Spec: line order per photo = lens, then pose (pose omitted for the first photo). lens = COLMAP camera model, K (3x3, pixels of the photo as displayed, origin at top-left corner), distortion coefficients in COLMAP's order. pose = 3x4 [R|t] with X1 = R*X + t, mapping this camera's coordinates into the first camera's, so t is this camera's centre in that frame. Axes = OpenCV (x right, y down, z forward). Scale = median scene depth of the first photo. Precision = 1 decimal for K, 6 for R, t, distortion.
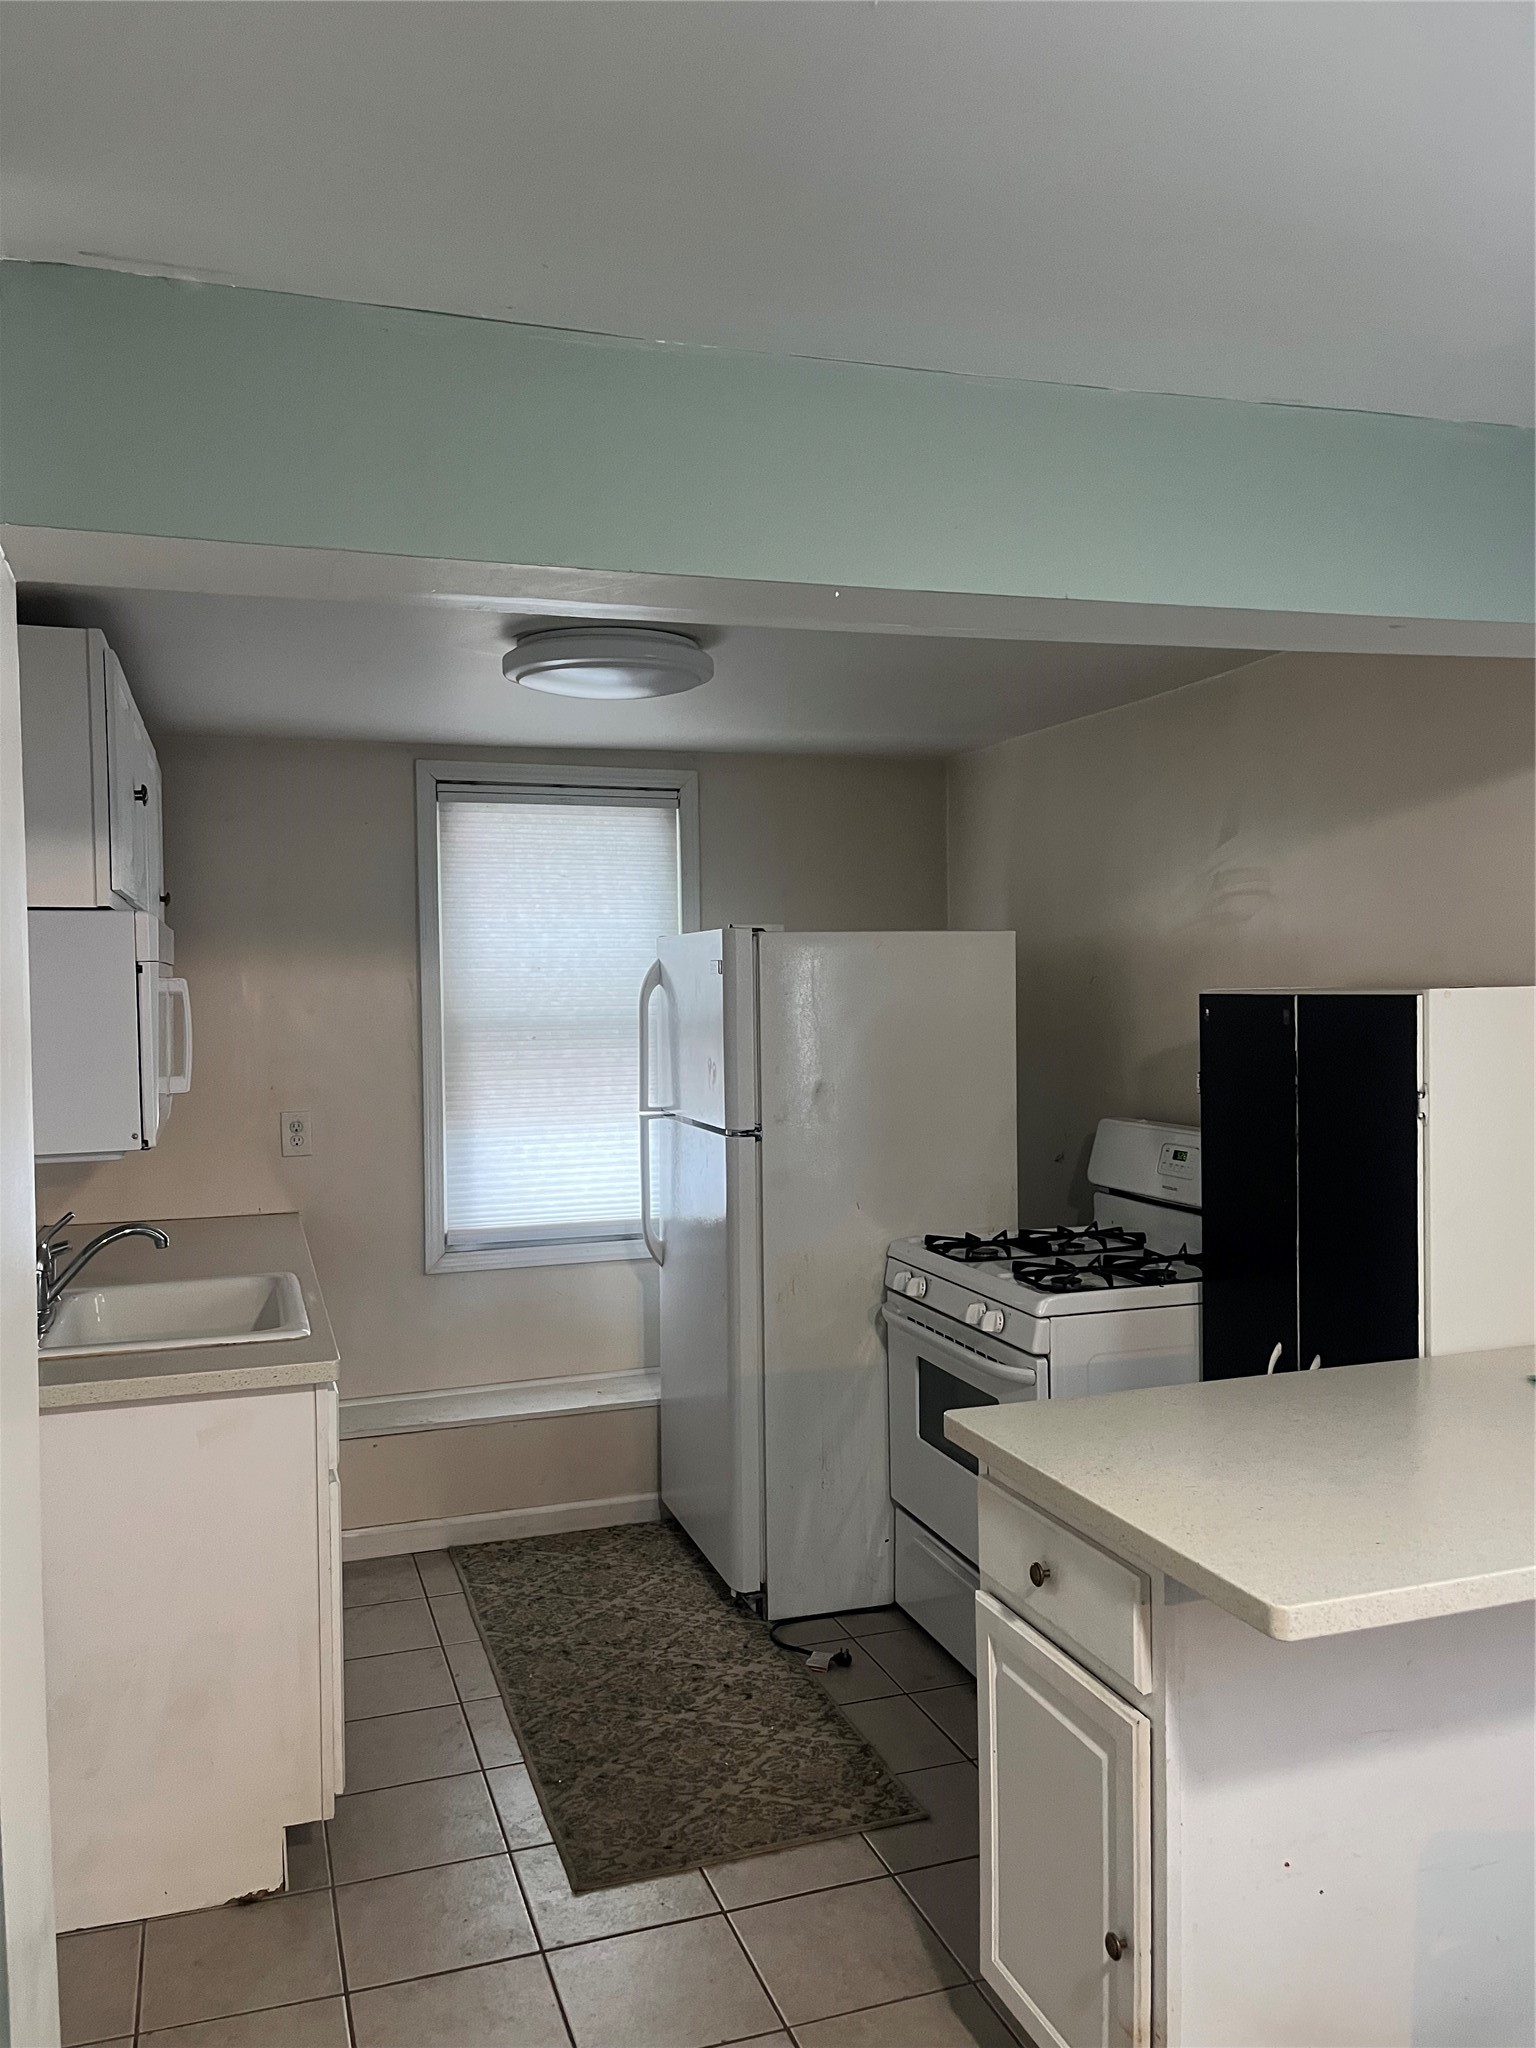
lens RADIAL K [[1558.3, 0, 768.0], [0, 1558.3, 1024.0], [0, 0, 1]] dist [0.058859, -0.081498]
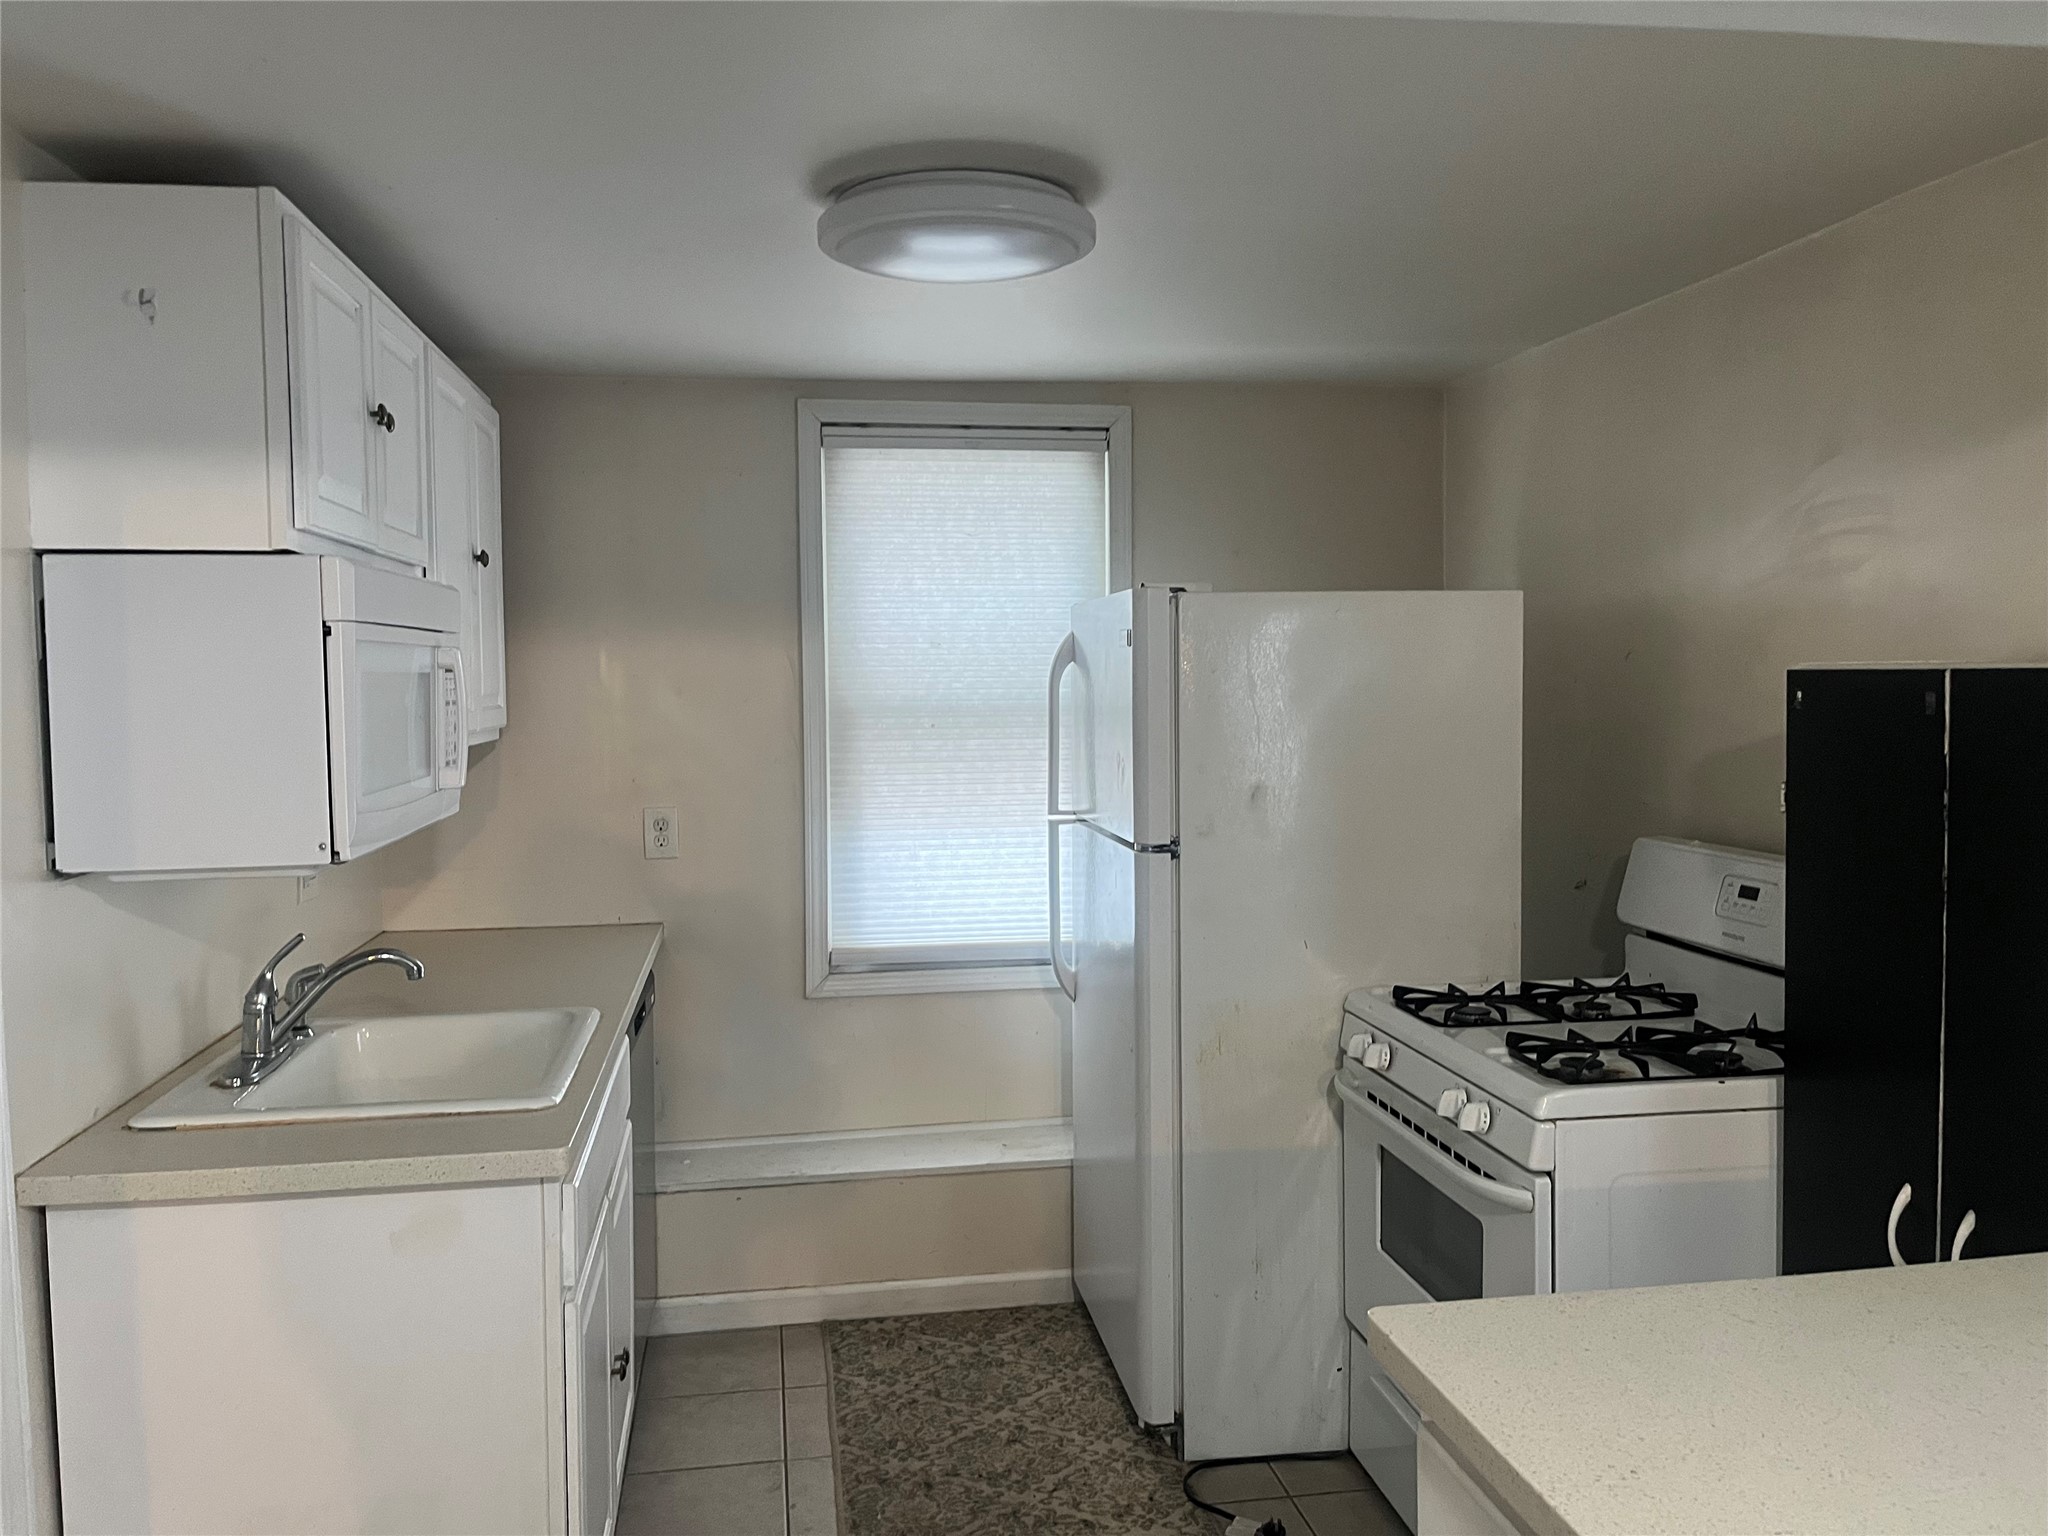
lens RADIAL K [[1558.3, 0, 1014.0], [0, 1558.3, 749.0], [0, 0, 1]] dist [0.058859, -0.081498]
pose [[0.985432, 0.011018, -0.169713, 0.045305], [-0.007154, 0.999702, 0.023360, 0.001822], [0.169919, -0.021806, 0.985217, 0.205265]]
